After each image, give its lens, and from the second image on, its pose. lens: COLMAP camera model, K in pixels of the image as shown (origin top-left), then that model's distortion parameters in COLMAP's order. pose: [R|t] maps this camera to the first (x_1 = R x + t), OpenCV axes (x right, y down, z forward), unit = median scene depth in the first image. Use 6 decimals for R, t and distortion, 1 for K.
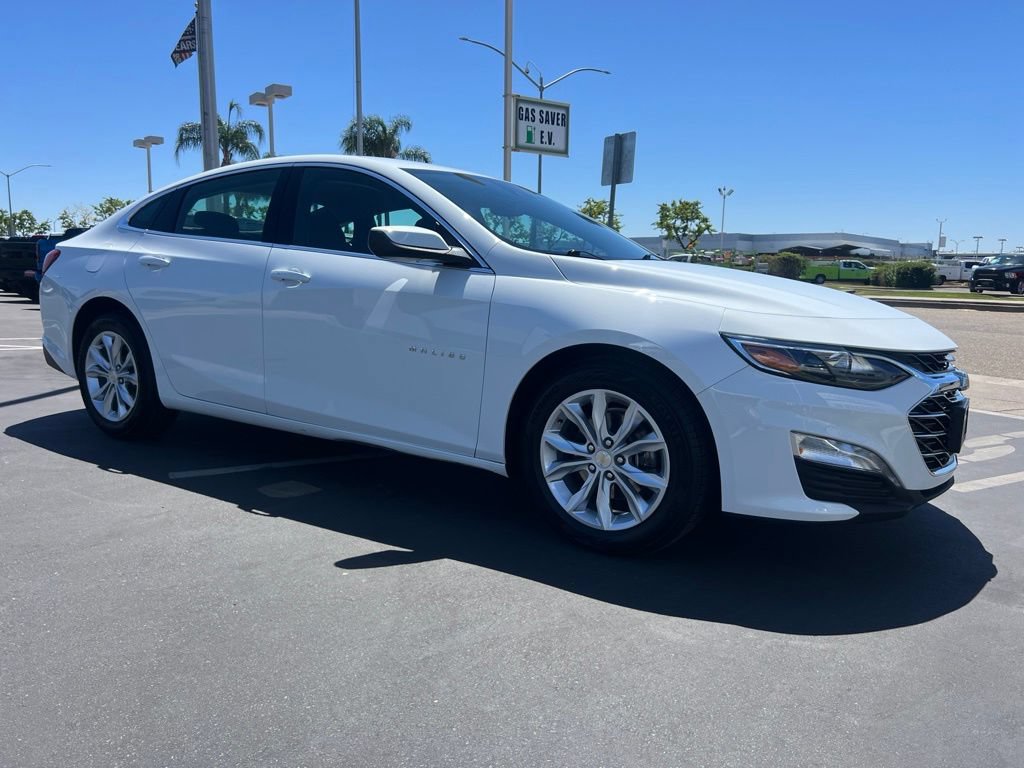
lens RADIAL K [[773.2, 0, 519.5], [0, 773.2, 387.5], [0, 0, 1]] dist [0.056748, -0.066982]
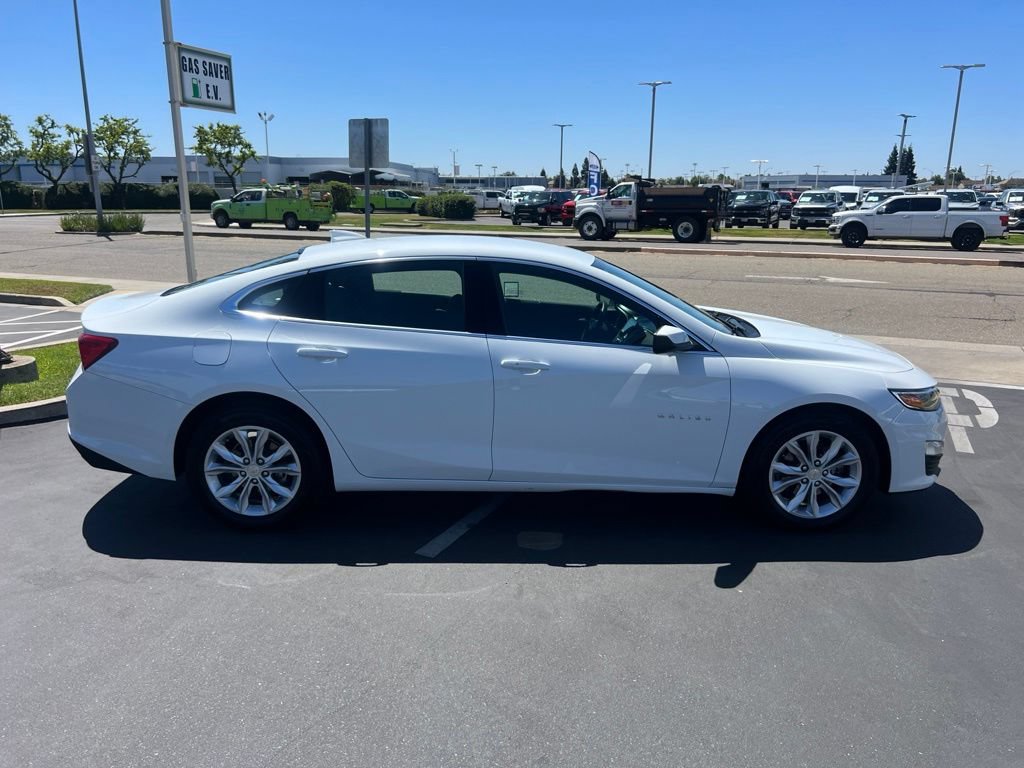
lens RADIAL K [[773.2, 0, 521.6], [0, 773.2, 390.4], [0, 0, 1]] dist [0.056748, -0.066982]
pose [[0.826416, -0.147003, 0.543532, -0.837097], [0.090224, 0.987417, 0.129874, -0.228922], [-0.555785, -0.058291, 0.829280, 0.032167]]
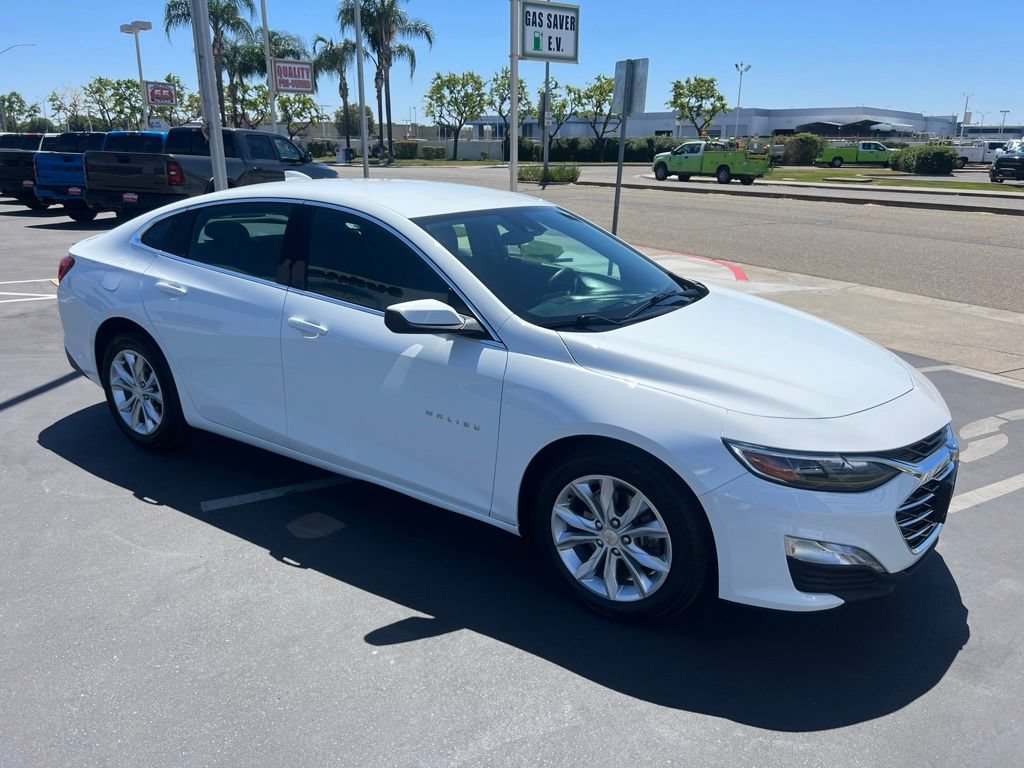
lens RADIAL K [[773.2, 0, 522.0], [0, 773.2, 383.9], [0, 0, 1]] dist [0.056748, -0.066982]
pose [[0.999961, -0.005217, -0.007076, -0.003563], [0.006204, 0.989034, 0.147555, -0.194087], [0.006228, -0.147594, 0.989028, -0.023045]]
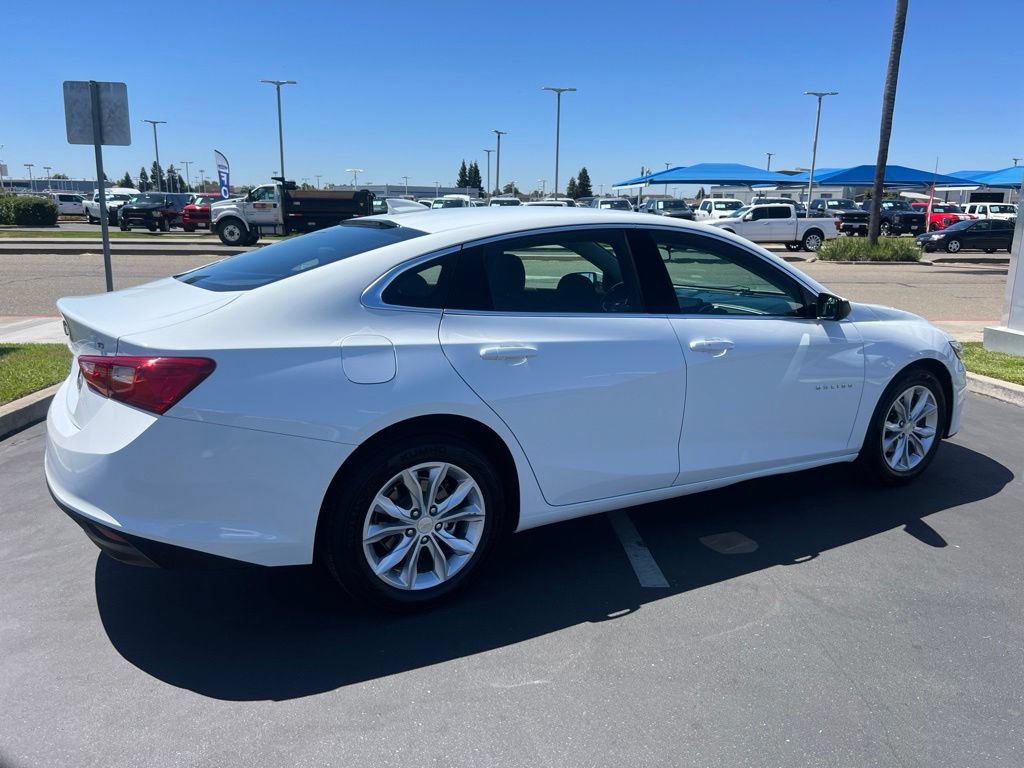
lens RADIAL K [[773.2, 0, 519.2], [0, 773.2, 390.2], [0, 0, 1]] dist [0.056748, -0.066982]
pose [[0.447084, -0.214340, 0.868432, -1.167117], [0.130180, 0.976121, 0.173900, -0.264562], [-0.884968, 0.035304, 0.464311, 0.672235]]
